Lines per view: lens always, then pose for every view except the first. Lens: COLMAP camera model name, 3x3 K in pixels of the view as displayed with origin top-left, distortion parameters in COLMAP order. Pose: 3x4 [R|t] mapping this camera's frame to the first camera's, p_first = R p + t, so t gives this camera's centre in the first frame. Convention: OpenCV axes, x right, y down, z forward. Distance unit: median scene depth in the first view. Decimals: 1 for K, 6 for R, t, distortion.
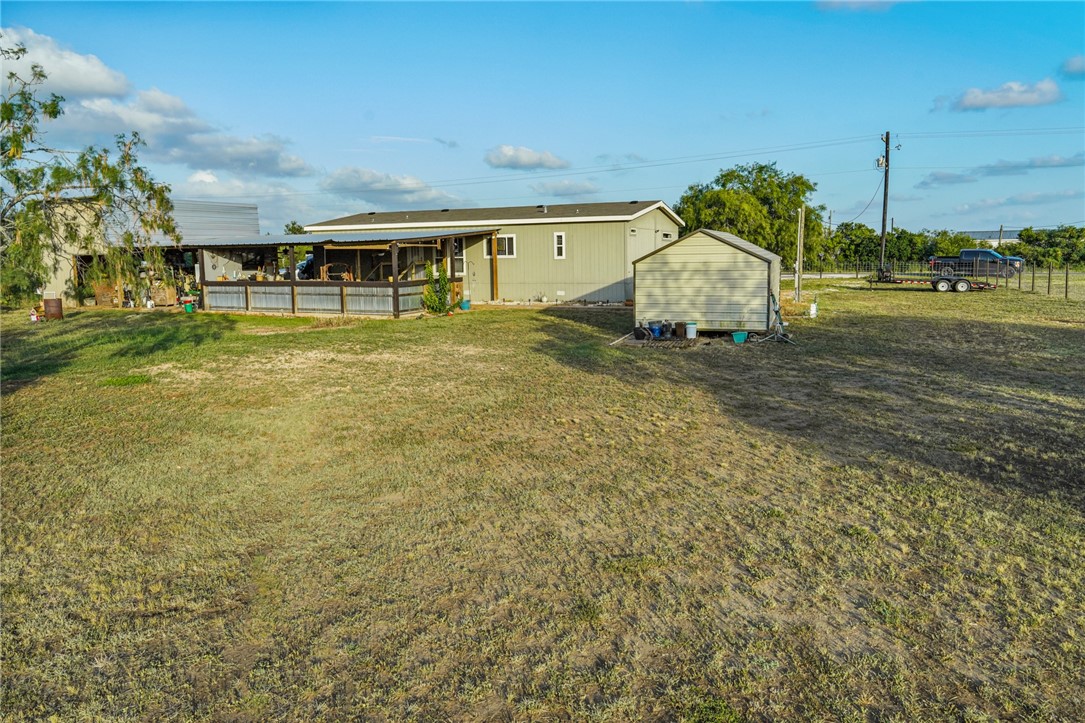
lens RADIAL K [[784.8, 0, 542.5], [0, 784.8, 361.5], [0, 0, 1]] dist [0.010340, 0.003419]
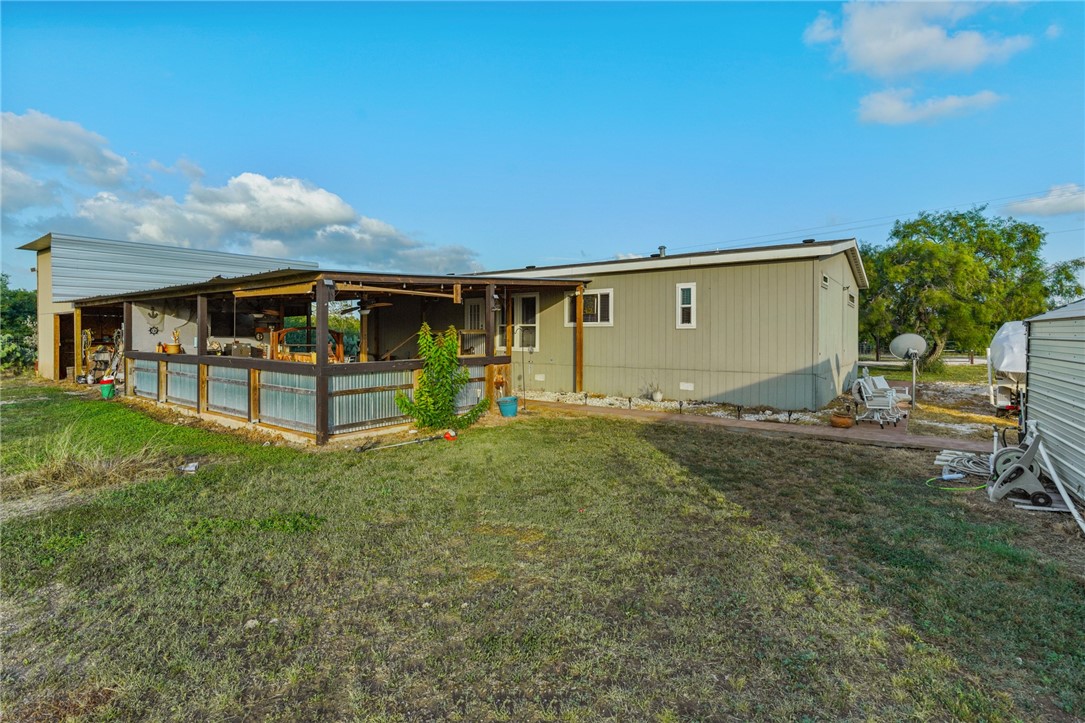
lens RADIAL K [[505.8, 0, 550.6], [0, 505.8, 356.1], [0, 0, 1]] dist [-0.002341, -0.000088]
pose [[0.978401, 0.025952, -0.205083, 0.001112], [-0.045463, 0.994812, -0.091005, -0.070483], [0.201657, 0.098363, 0.974505, 0.610354]]
